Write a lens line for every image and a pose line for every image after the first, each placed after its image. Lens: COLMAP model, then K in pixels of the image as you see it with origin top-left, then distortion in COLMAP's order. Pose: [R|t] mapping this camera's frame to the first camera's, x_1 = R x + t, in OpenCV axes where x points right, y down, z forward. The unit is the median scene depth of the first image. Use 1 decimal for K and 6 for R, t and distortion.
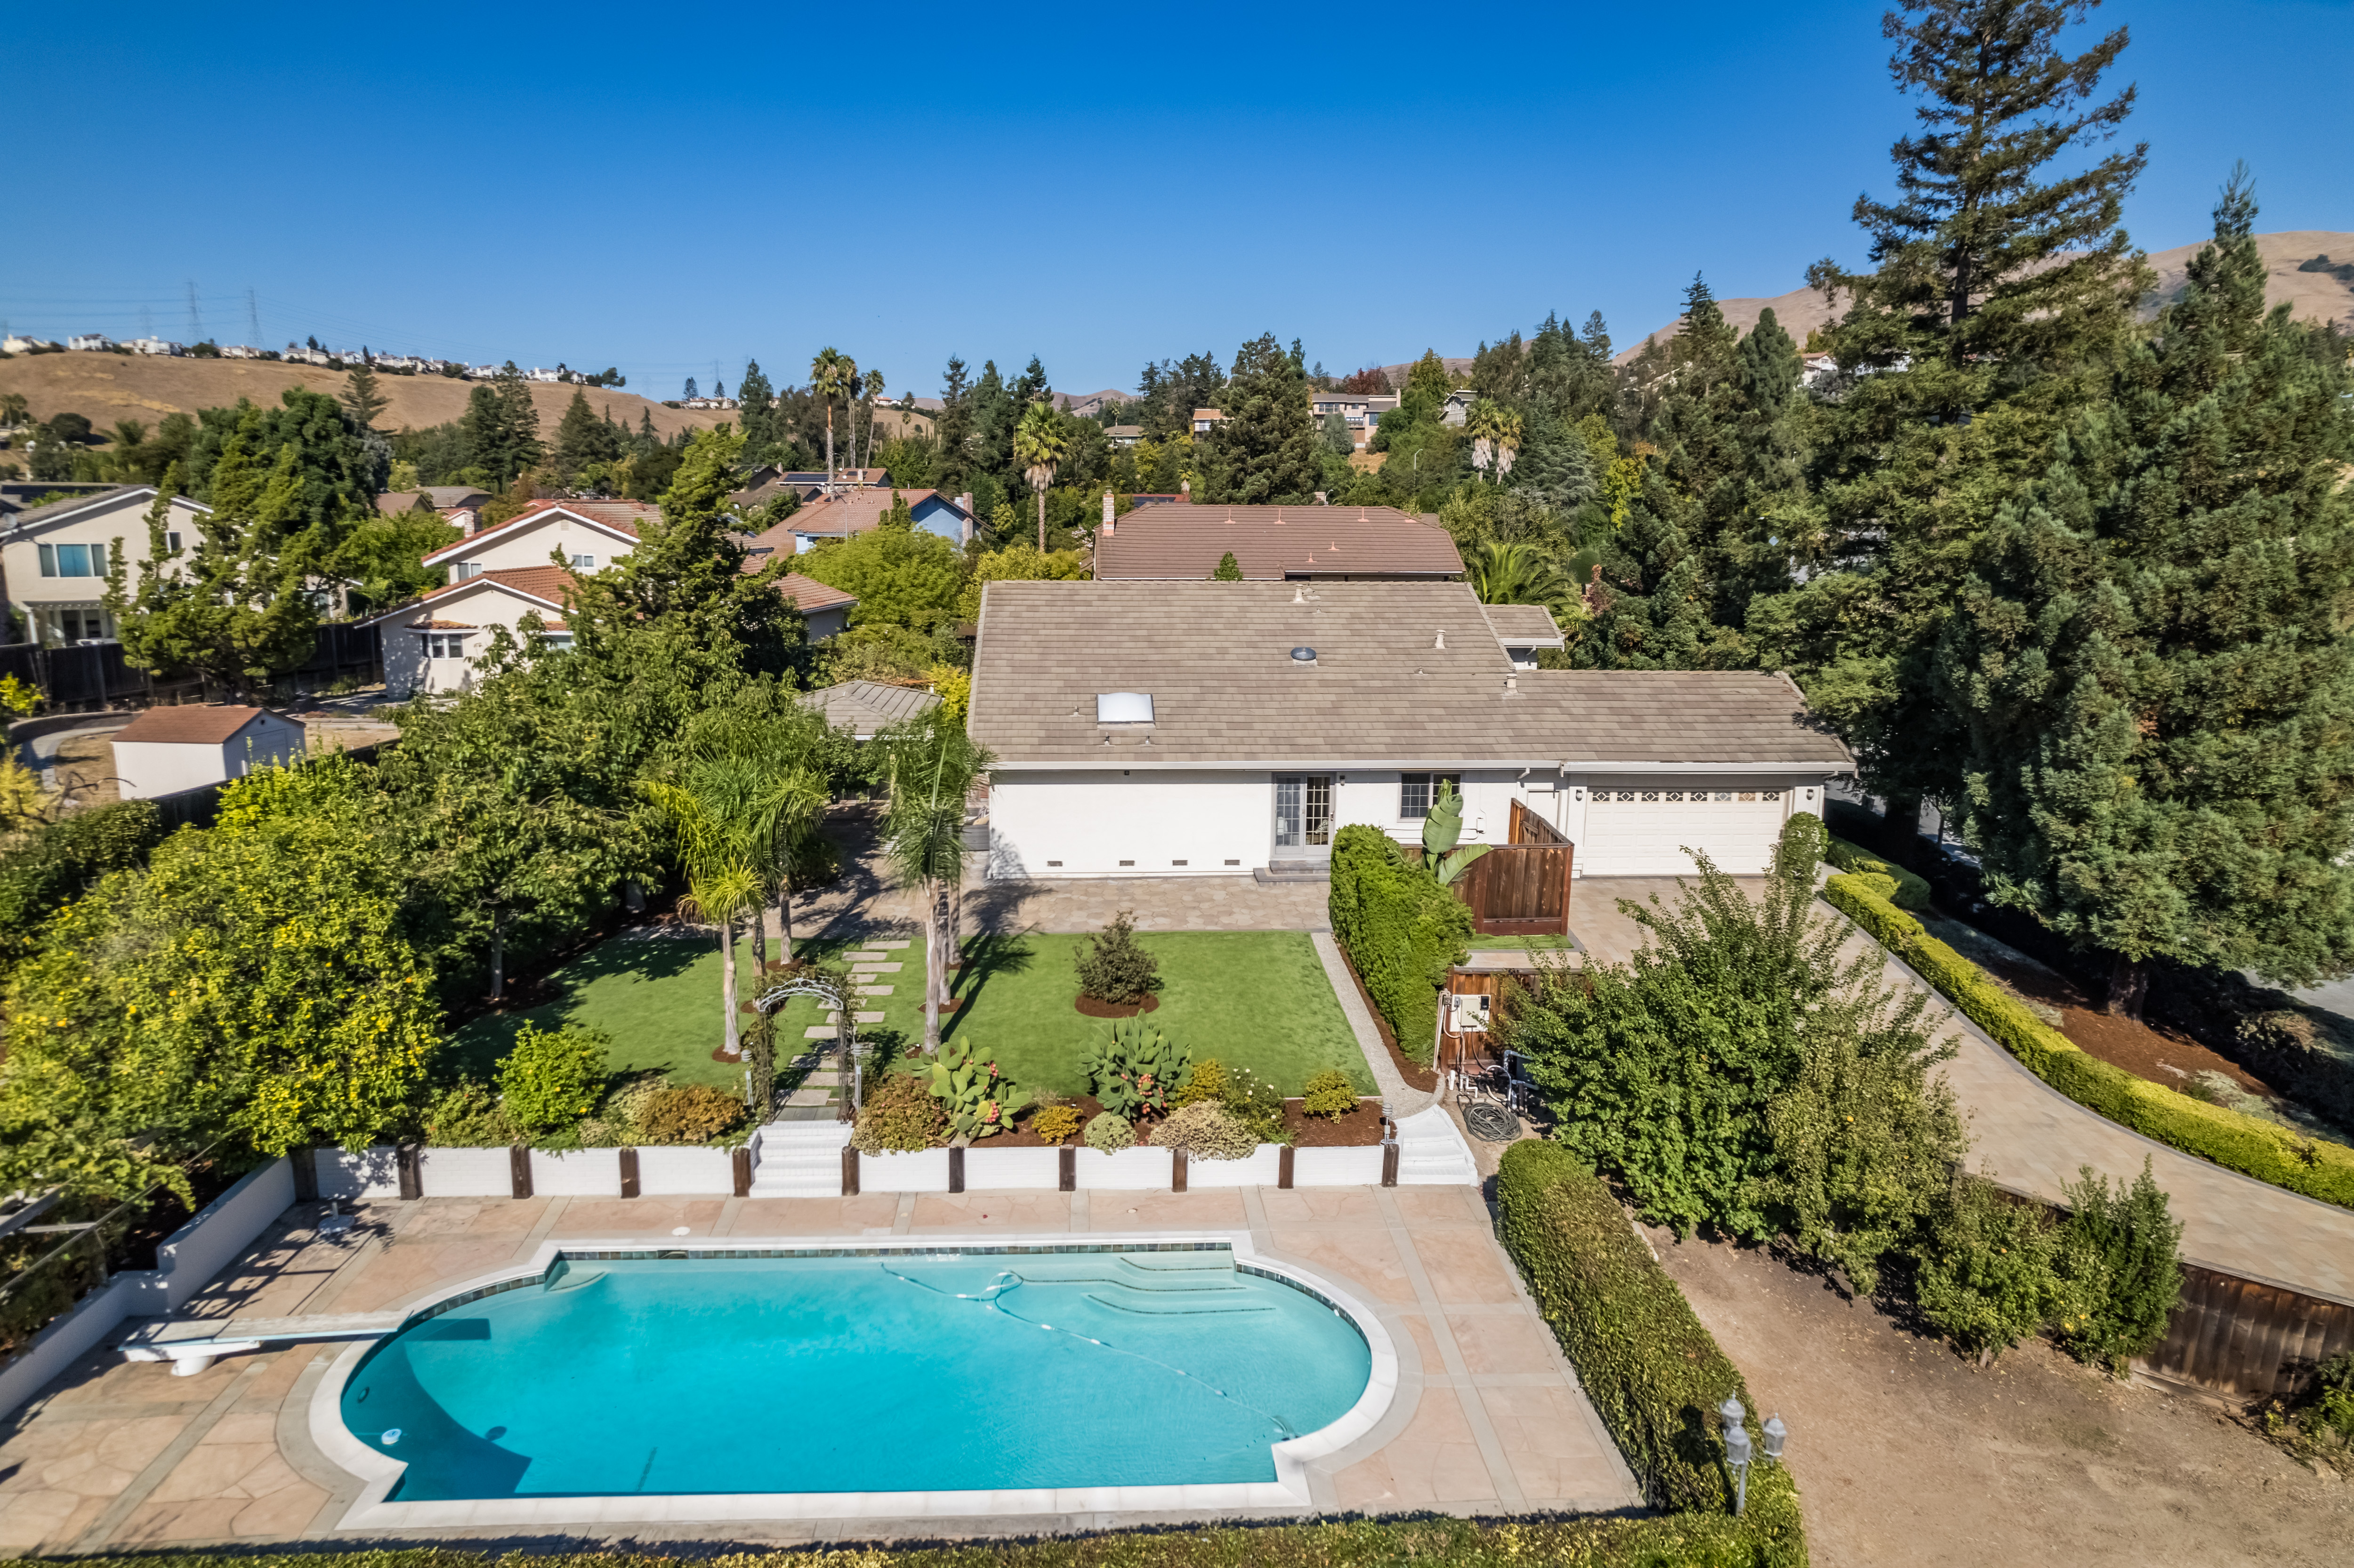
lens RADIAL K [[1495.0, 0, 1167.4], [0, 1495.0, 785.2], [0, 0, 1]] dist [-0.066149, 0.049633]
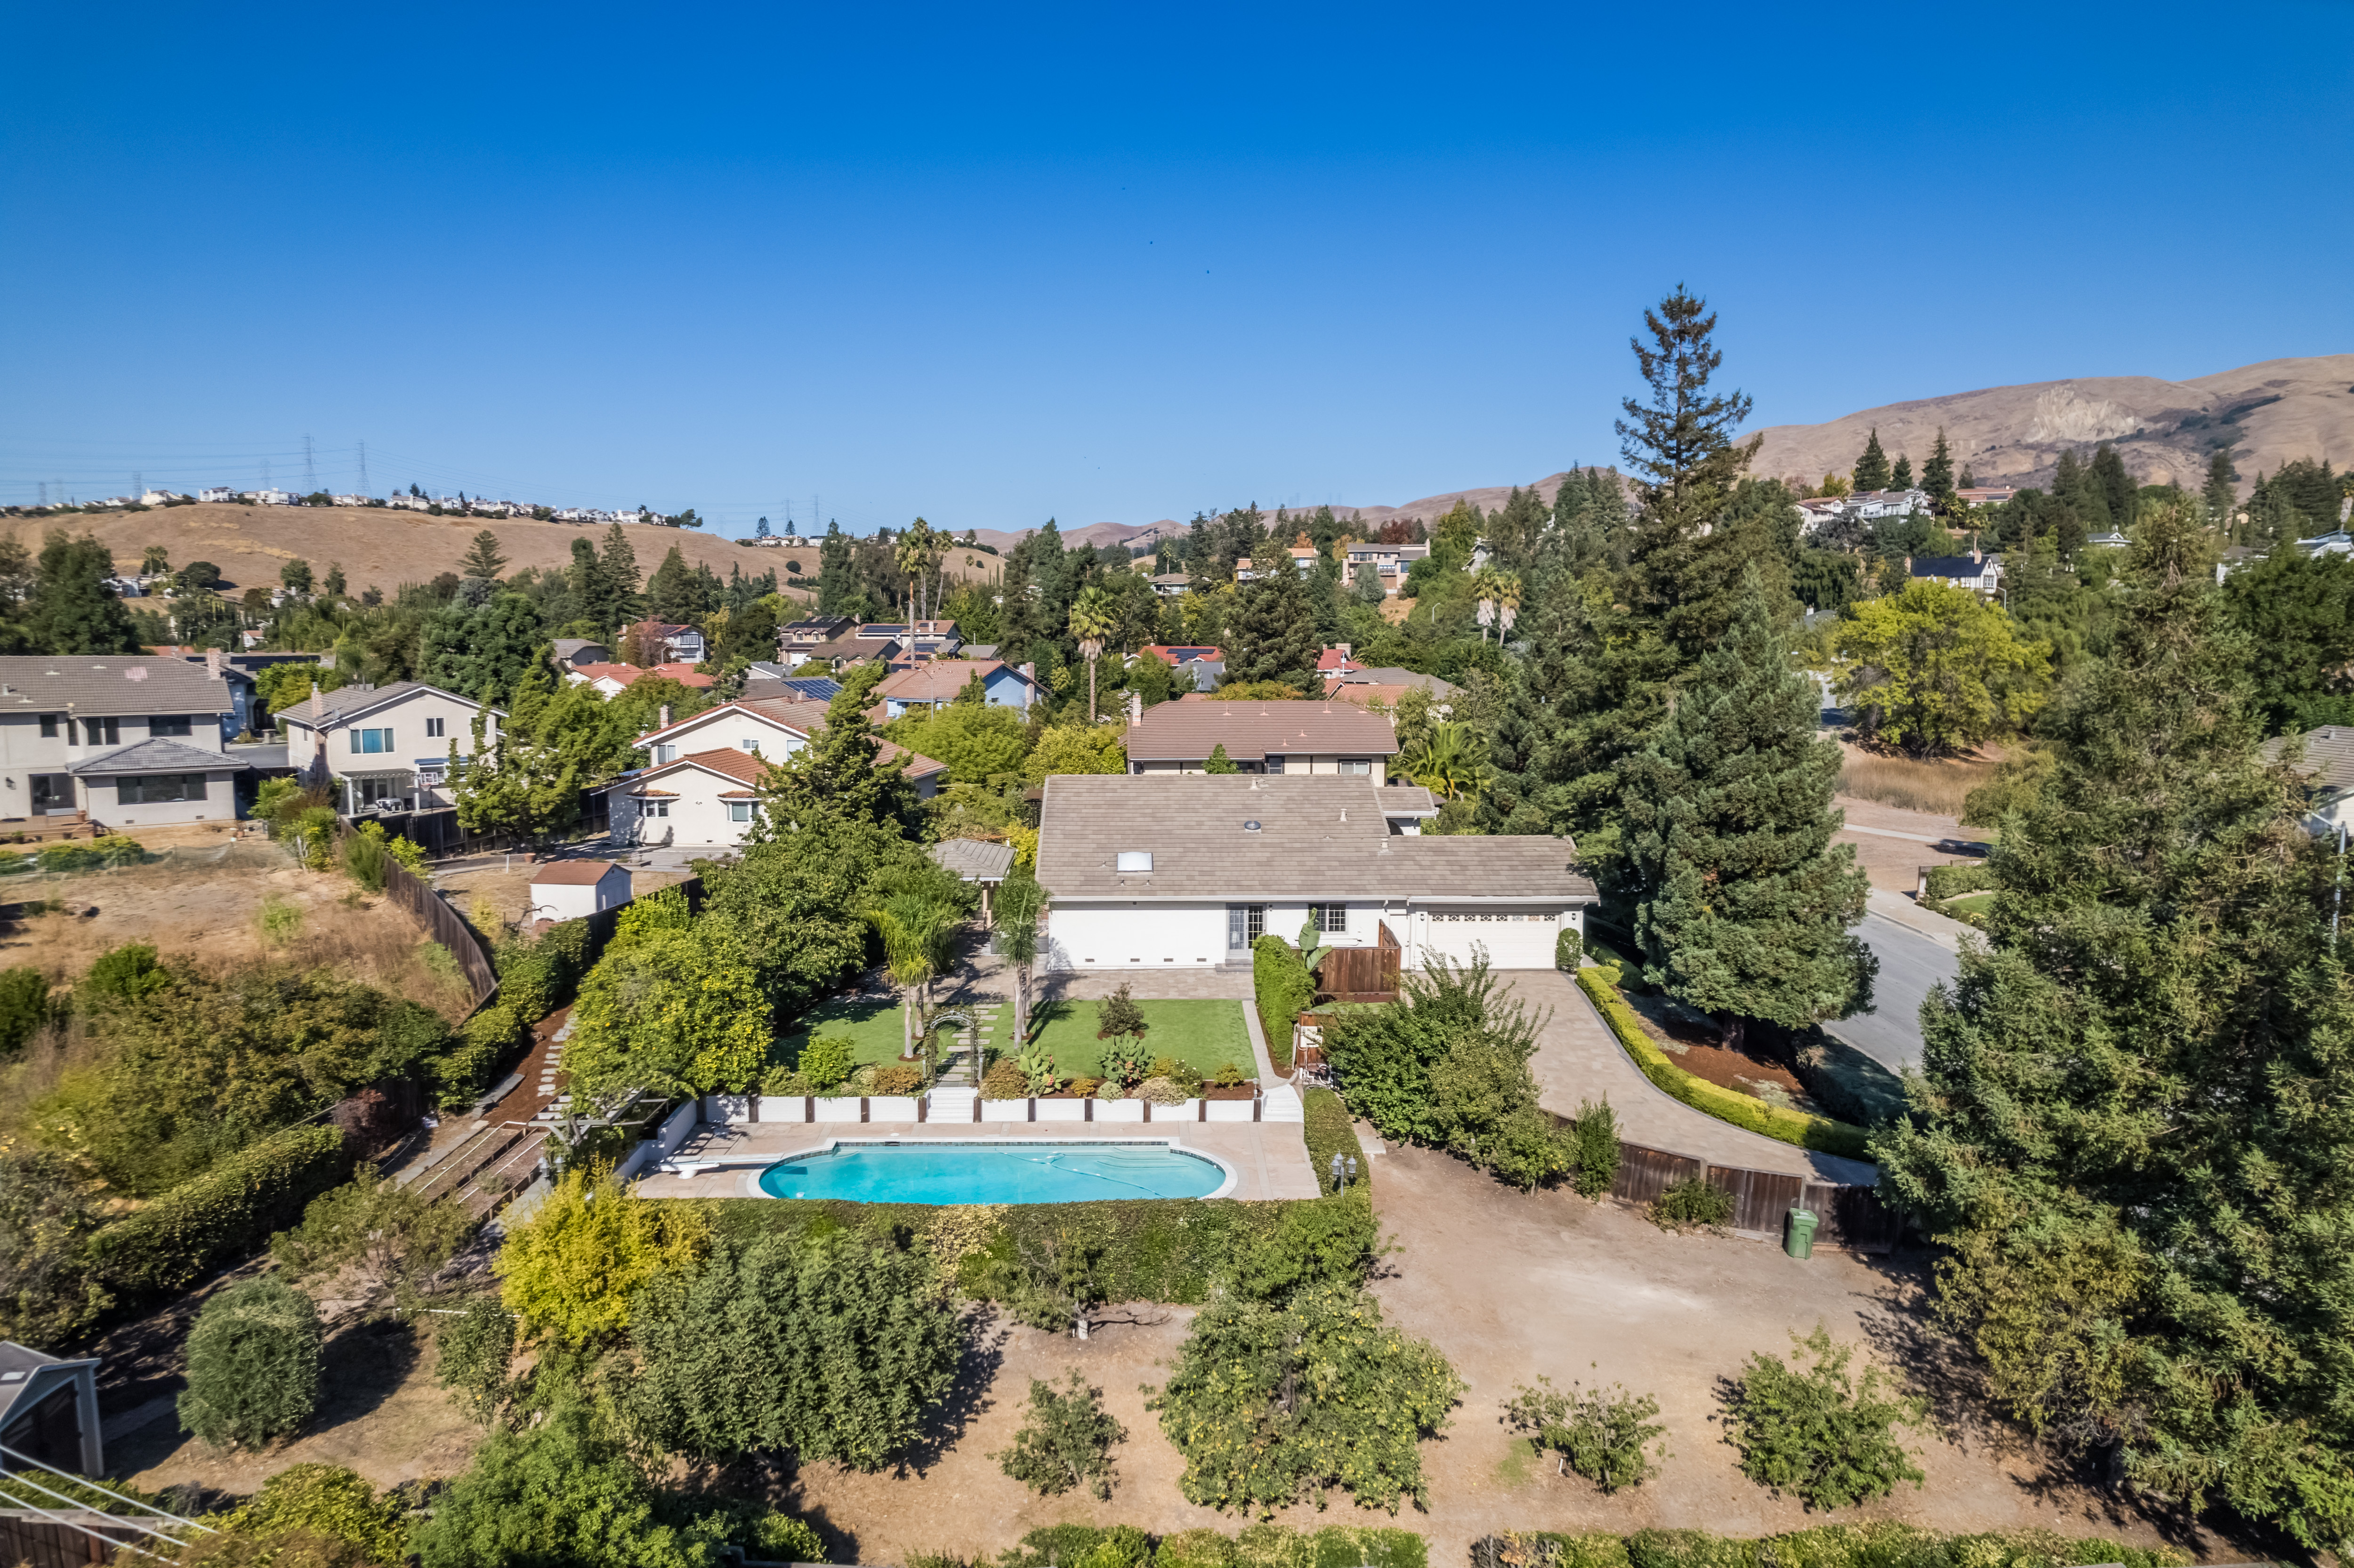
lens RADIAL K [[1495.0, 0, 1167.4], [0, 1495.0, 785.2], [0, 0, 1]] dist [-0.066149, 0.049633]
pose [[0.999296, -0.002471, -0.037442, 0.069340], [-0.000625, 0.996595, -0.082447, -0.002288], [0.037518, 0.082413, 0.995892, -0.614107]]
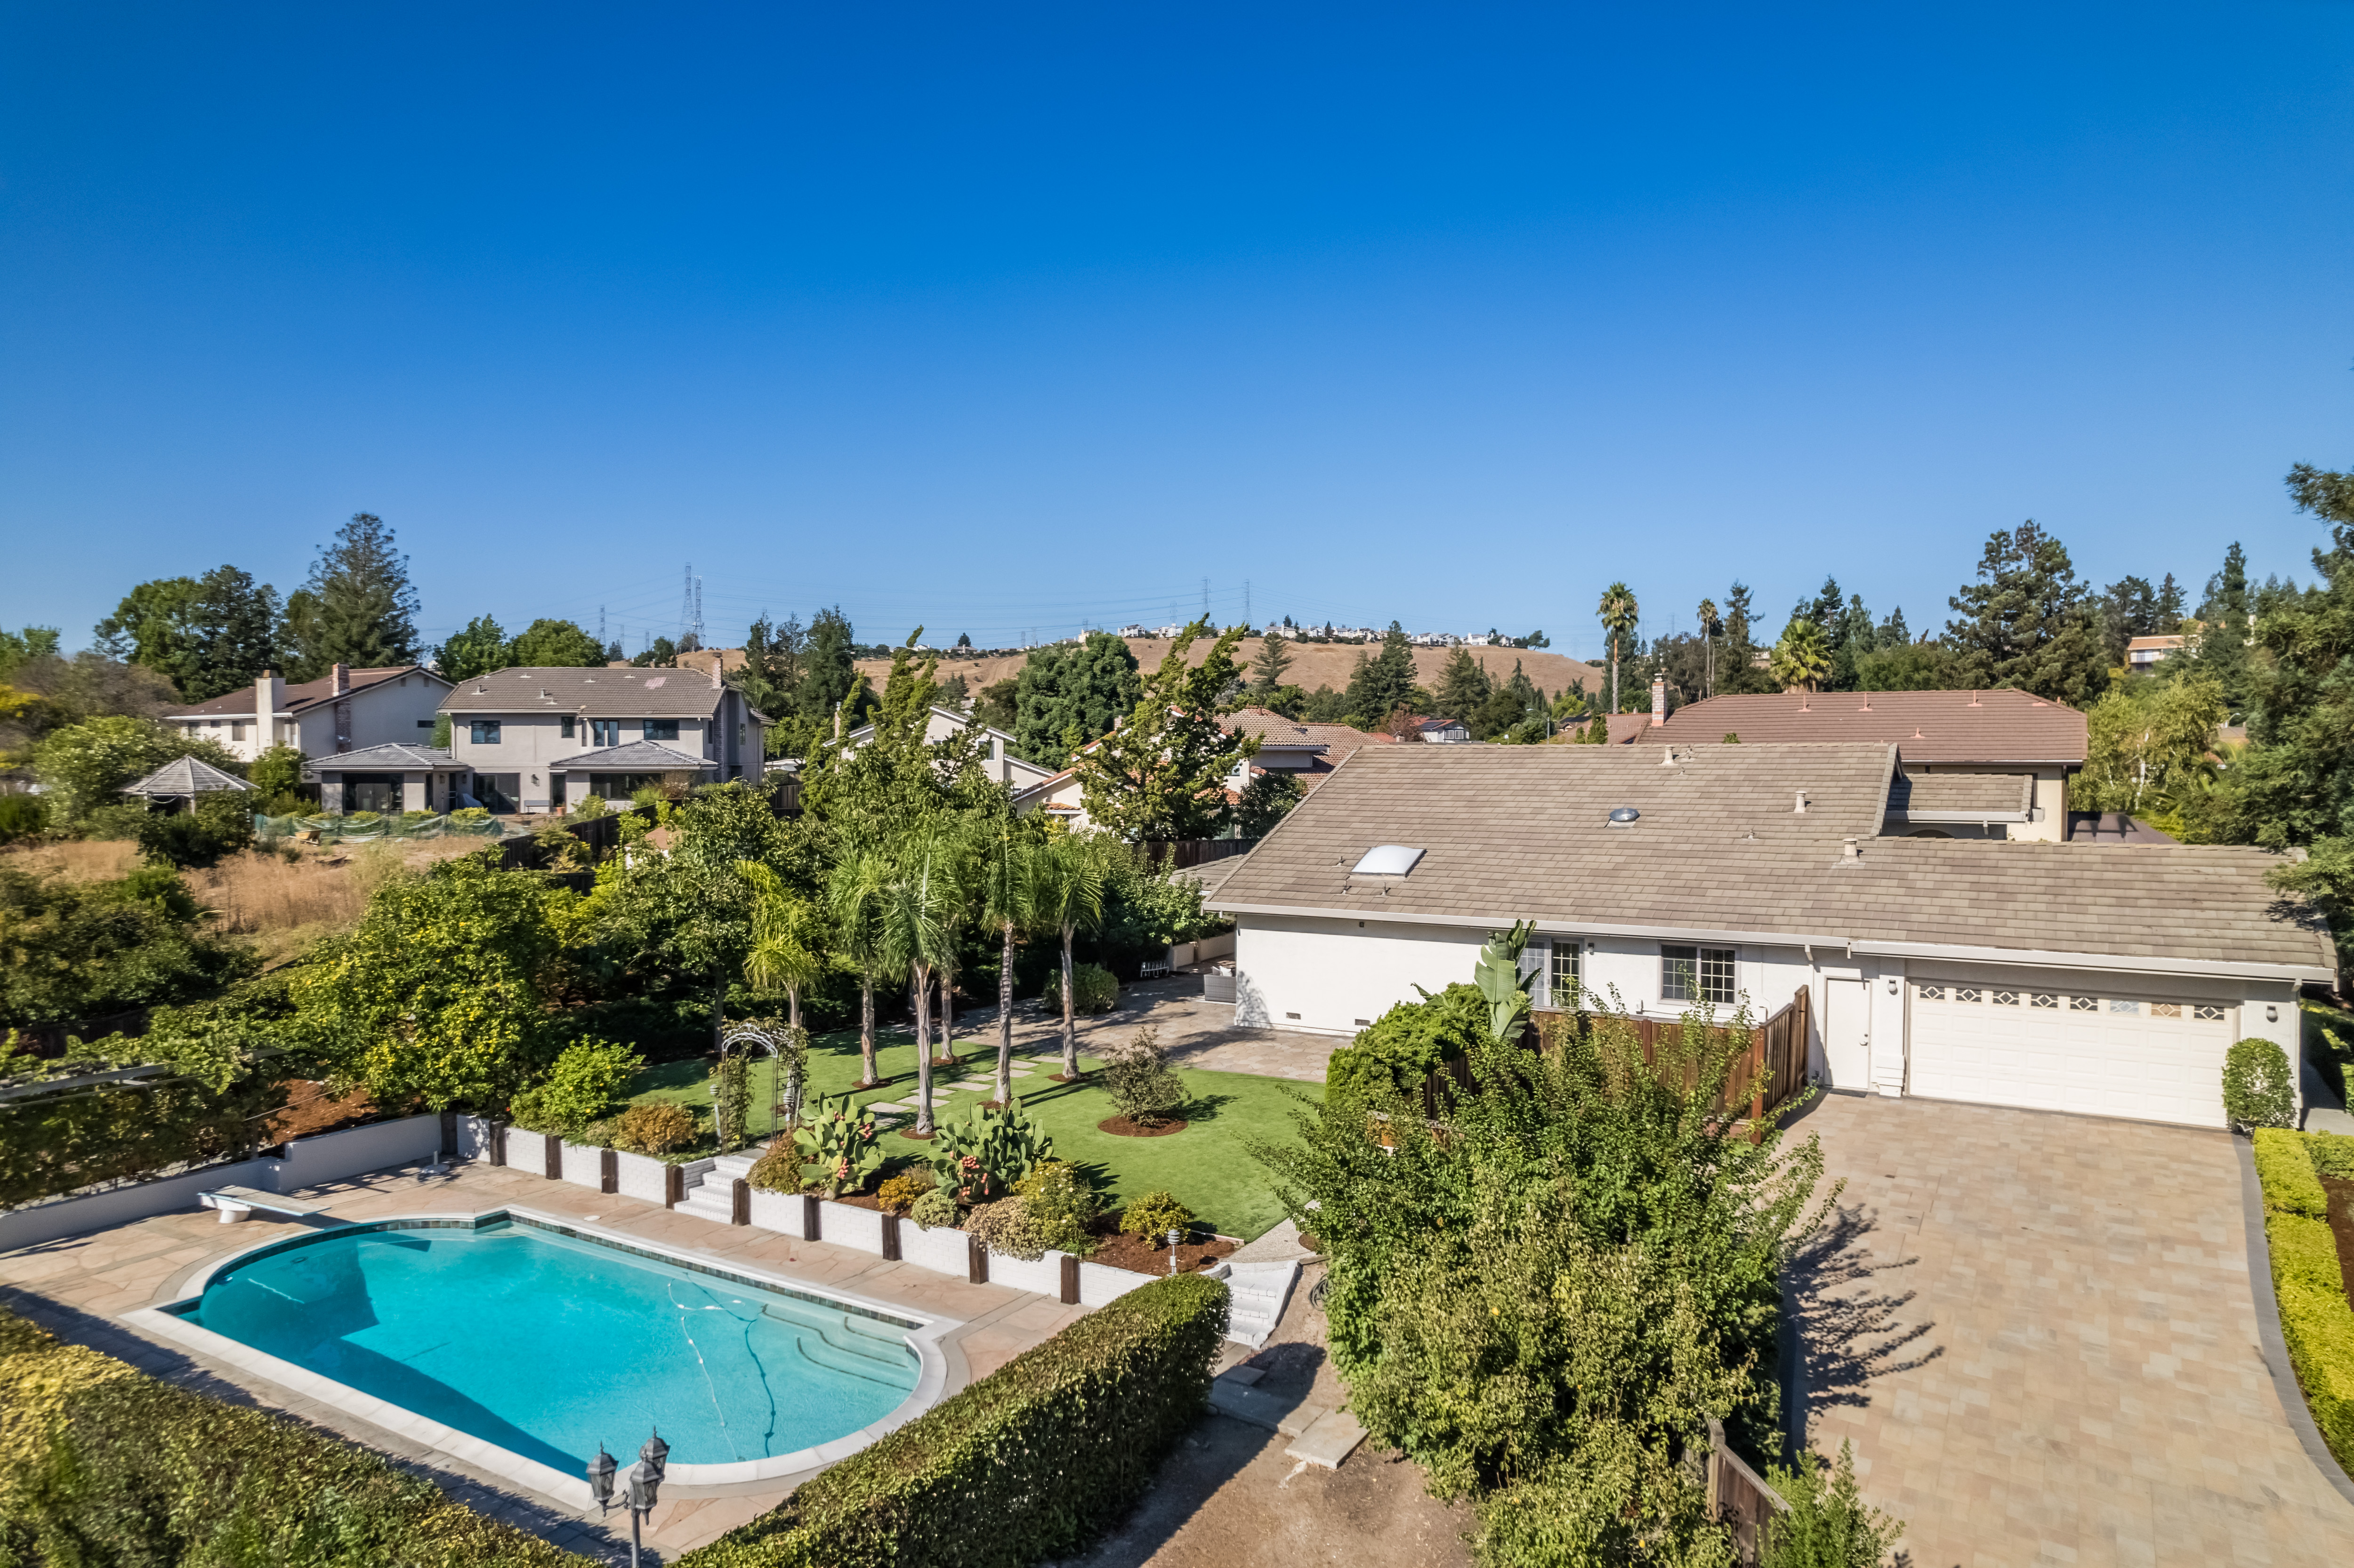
lens RADIAL K [[1495.0, 0, 1167.4], [0, 1495.0, 785.2], [0, 0, 1]] dist [-0.066149, 0.049633]
pose [[0.821307, 0.003130, -0.570477, 0.419224], [-0.100291, 0.985203, -0.138982, 0.049426], [0.561601, 0.171361, 0.809469, 0.153793]]
